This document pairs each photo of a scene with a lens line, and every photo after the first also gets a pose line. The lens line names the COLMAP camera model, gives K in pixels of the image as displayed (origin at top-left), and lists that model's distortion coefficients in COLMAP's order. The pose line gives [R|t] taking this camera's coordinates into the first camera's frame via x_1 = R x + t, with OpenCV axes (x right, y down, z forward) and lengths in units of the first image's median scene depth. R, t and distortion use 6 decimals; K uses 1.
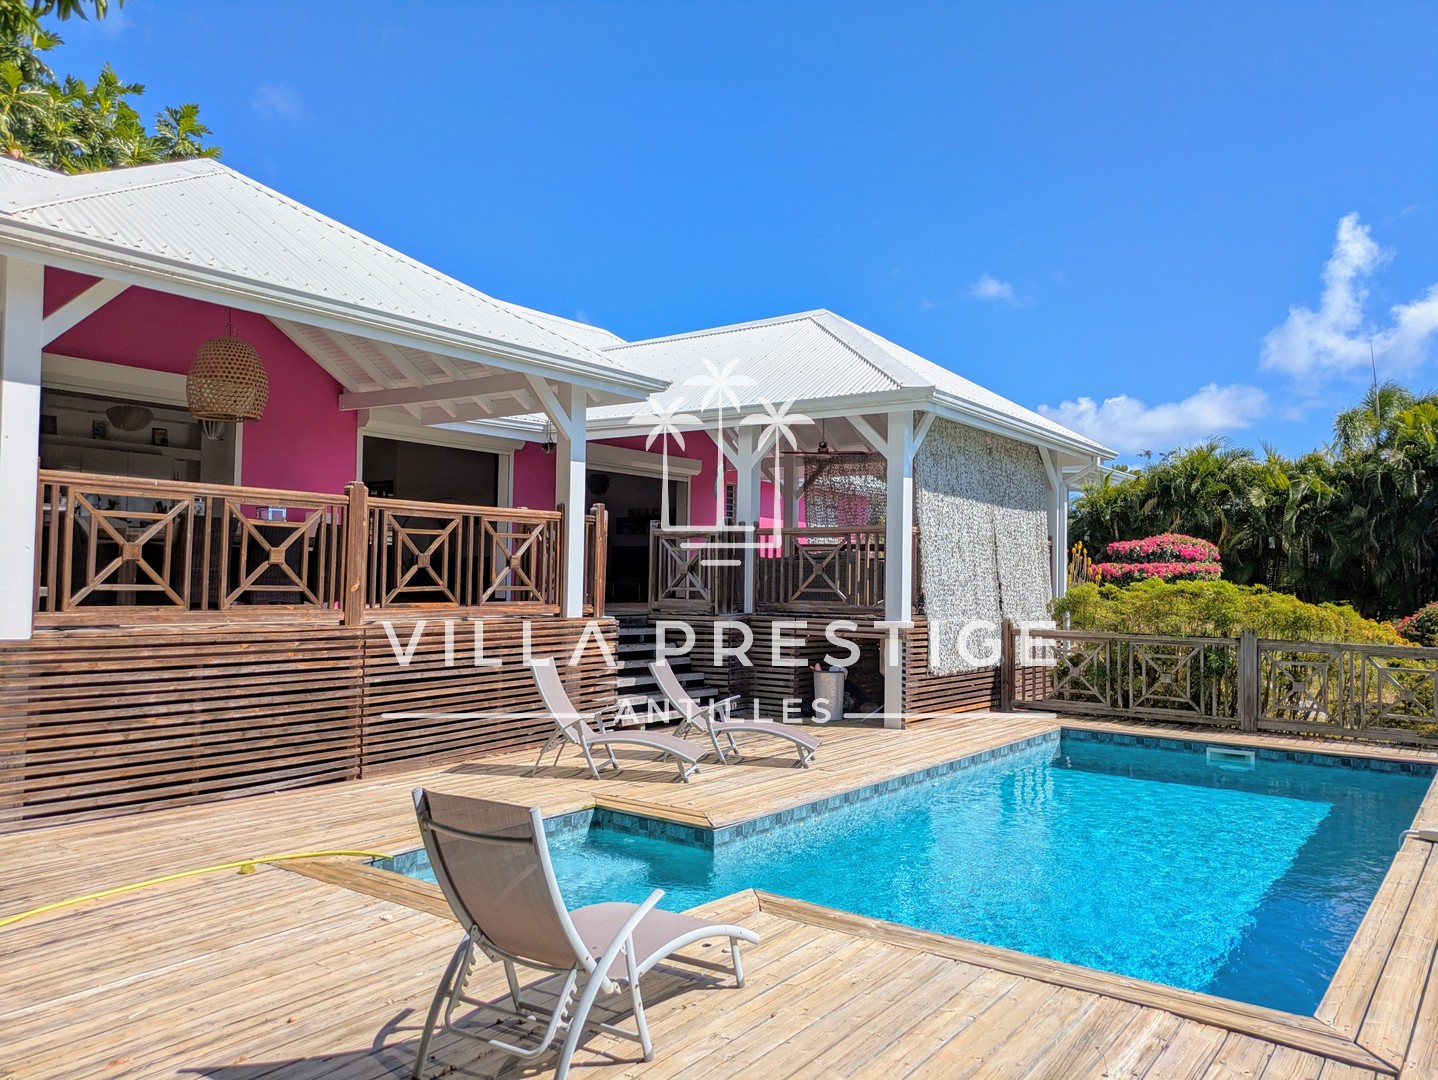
lens RADIAL K [[1073.1, 0, 710.5], [0, 1073.1, 540.6], [0, 0, 1]] dist [0.030687, -0.011154]
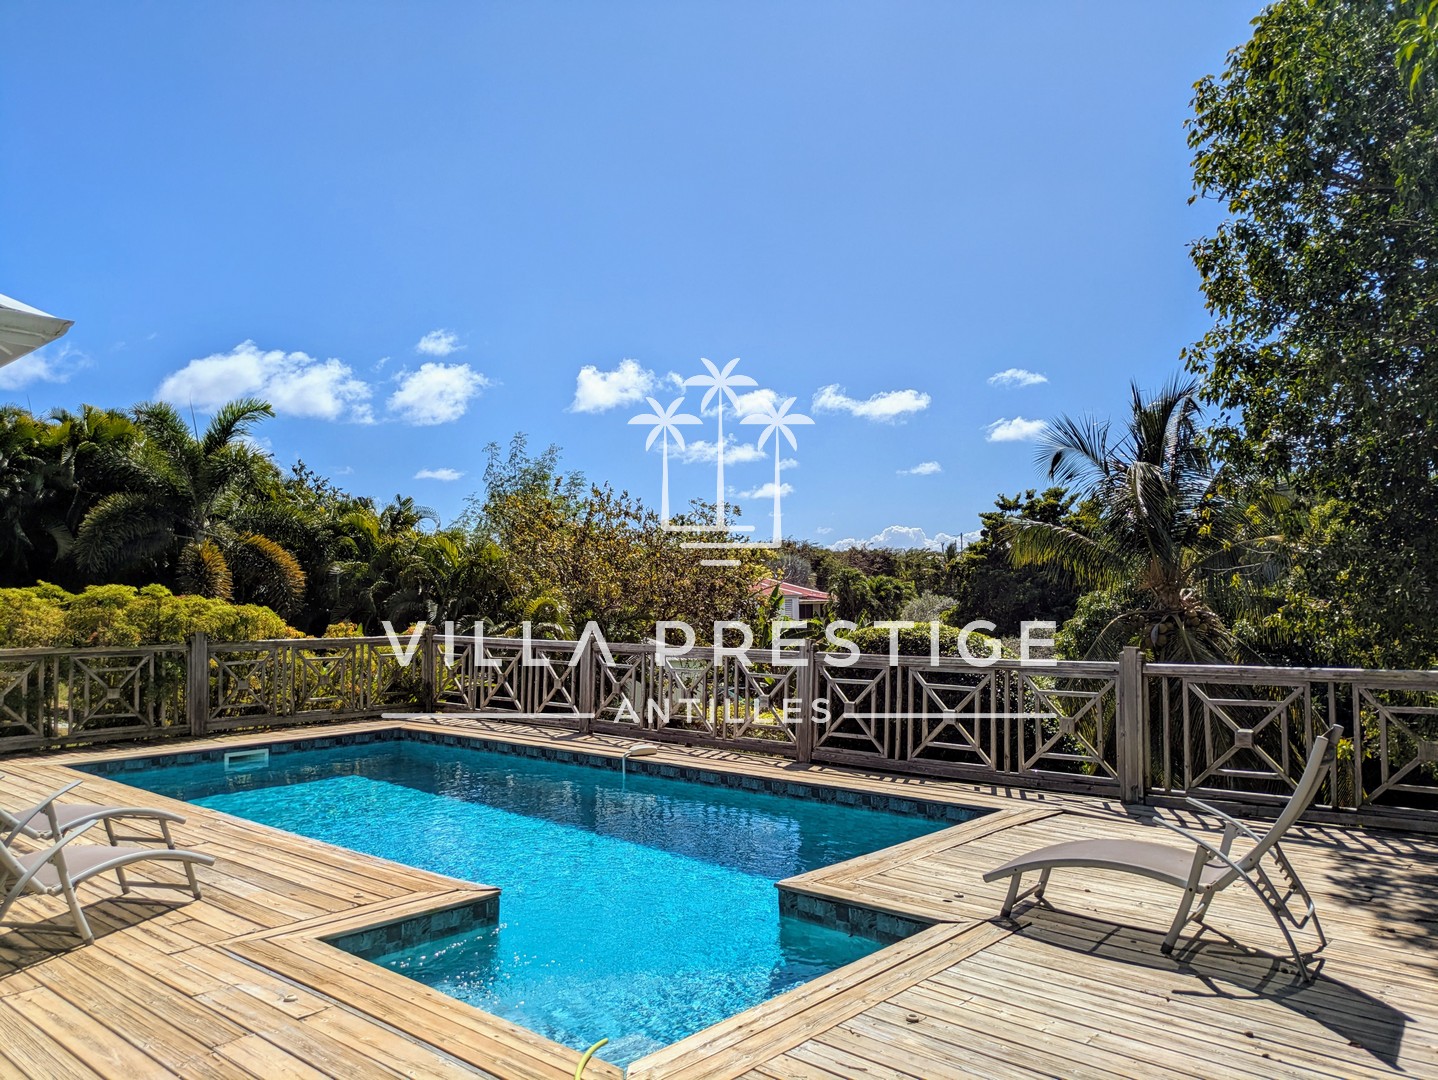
lens RADIAL K [[1073.1, 0, 710.5], [0, 1073.1, 540.6], [0, 0, 1]] dist [0.030687, -0.011154]
pose [[0.087423, 0.036558, 0.995500, -0.909060], [-0.027179, 0.999042, -0.034301, 0.039737], [-0.995800, -0.024058, 0.088333, 0.916533]]
